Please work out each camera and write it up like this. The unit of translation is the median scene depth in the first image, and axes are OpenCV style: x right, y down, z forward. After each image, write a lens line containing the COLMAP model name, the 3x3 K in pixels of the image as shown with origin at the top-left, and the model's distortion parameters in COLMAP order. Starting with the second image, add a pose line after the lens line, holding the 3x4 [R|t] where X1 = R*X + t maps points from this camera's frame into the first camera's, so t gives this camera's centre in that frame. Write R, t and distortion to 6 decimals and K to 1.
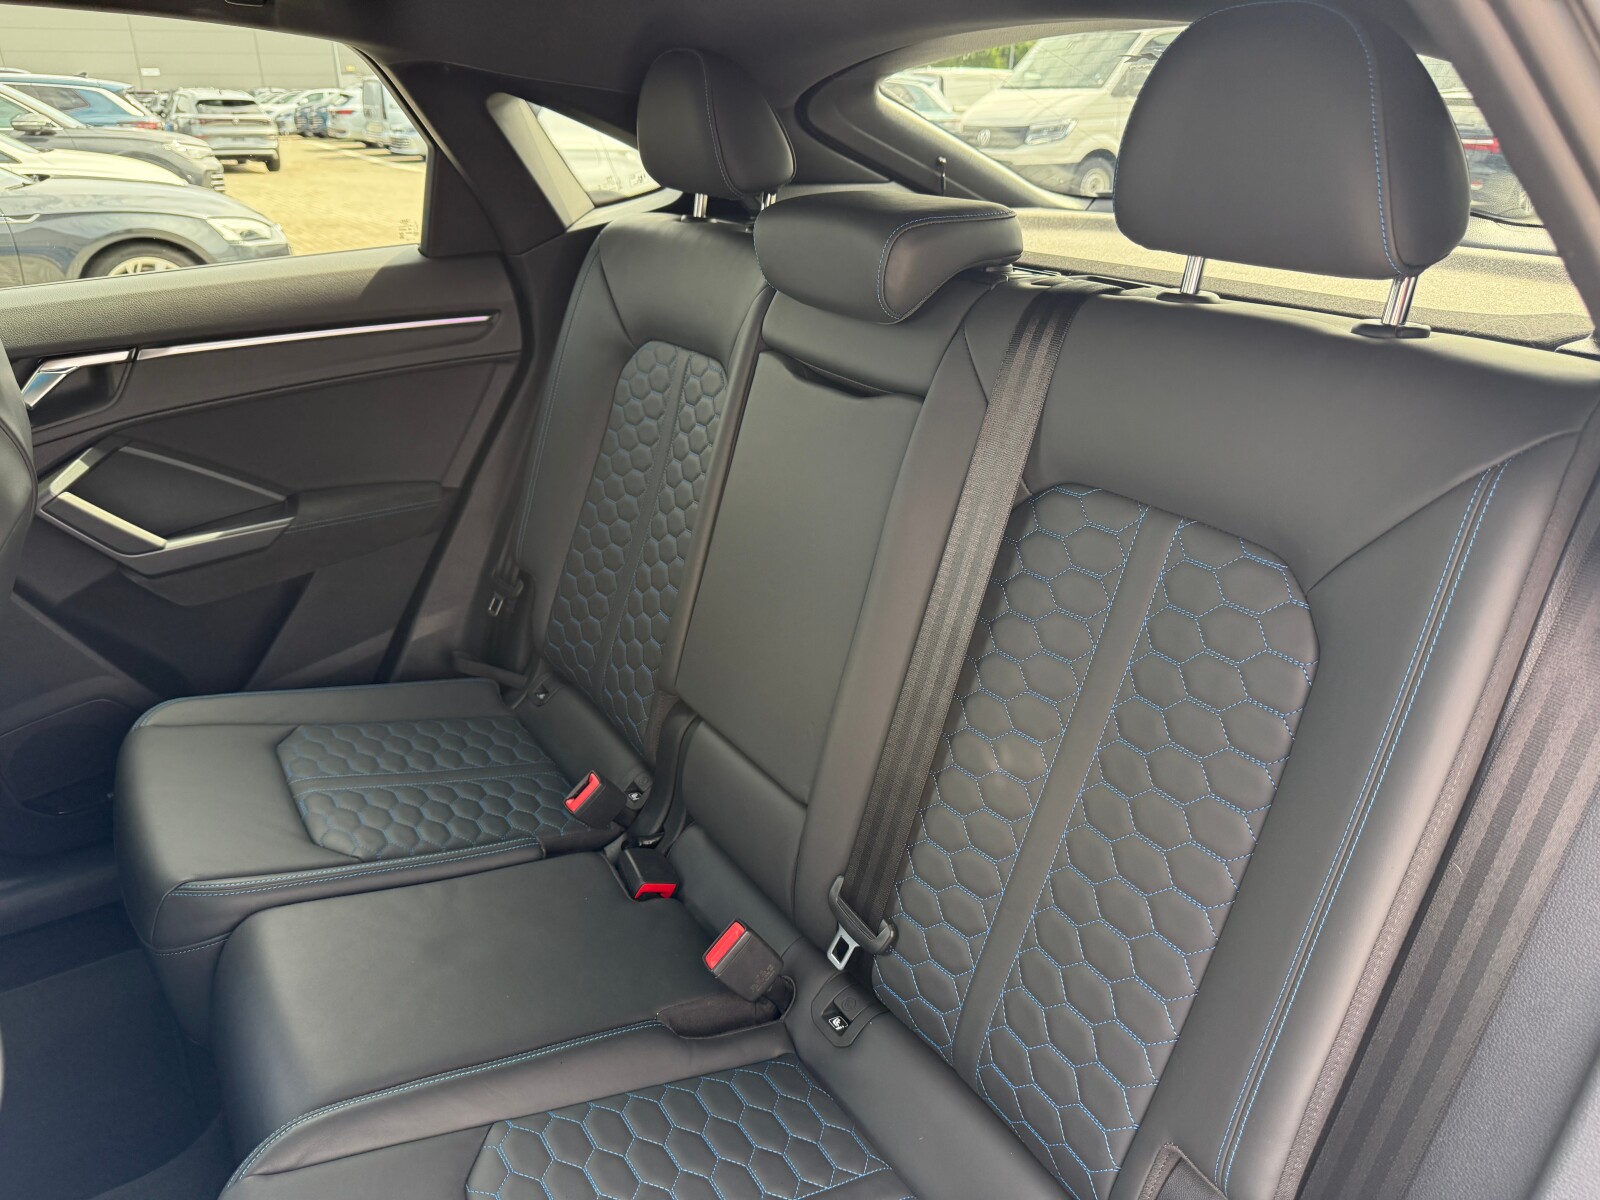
lens RADIAL K [[1133.5, 0, 802.3], [0, 1133.5, 600.0], [0, 0, 1]] dist [0.048208, -0.075298]
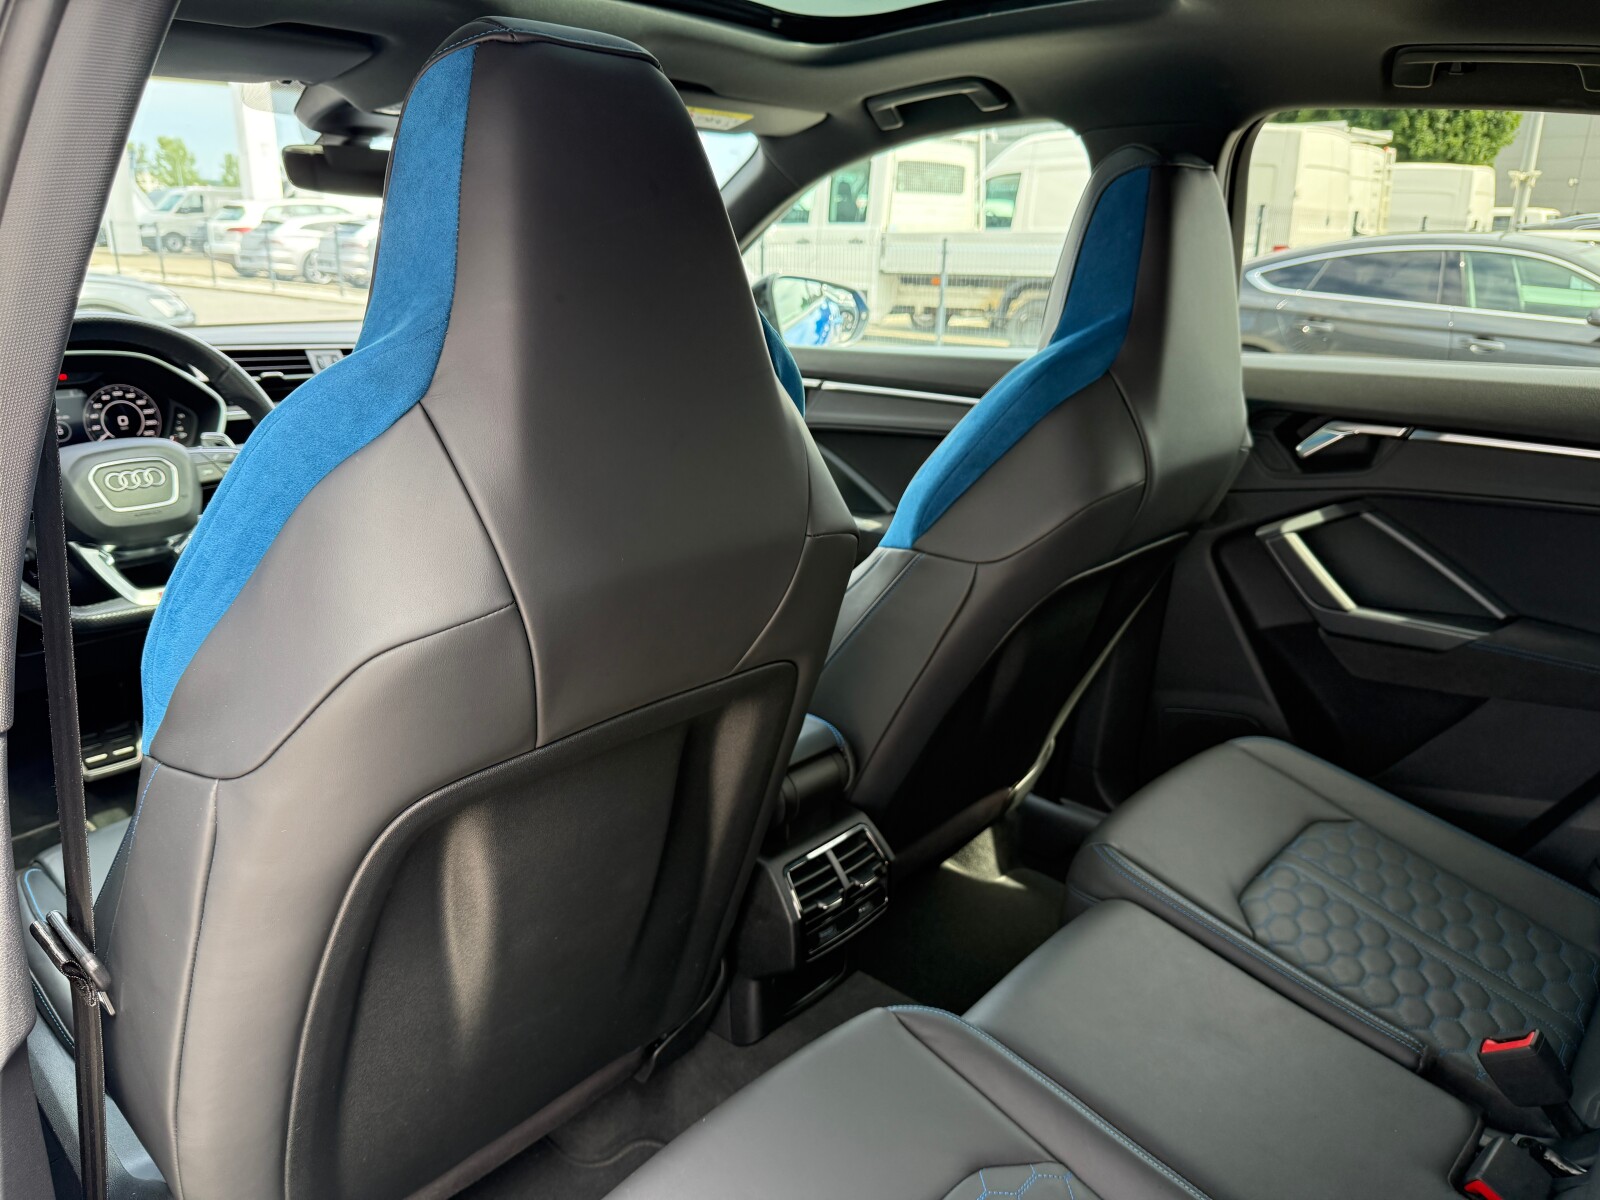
lens RADIAL K [[1133.5, 0, 801.7], [0, 1133.5, 602.4], [0, 0, 1]] dist [0.048208, -0.075298]
pose [[0.288121, 0.310056, -0.906009, 0.238551], [-0.409744, 0.895060, 0.176006, -0.032135], [0.865504, 0.320520, 0.384929, 0.164537]]
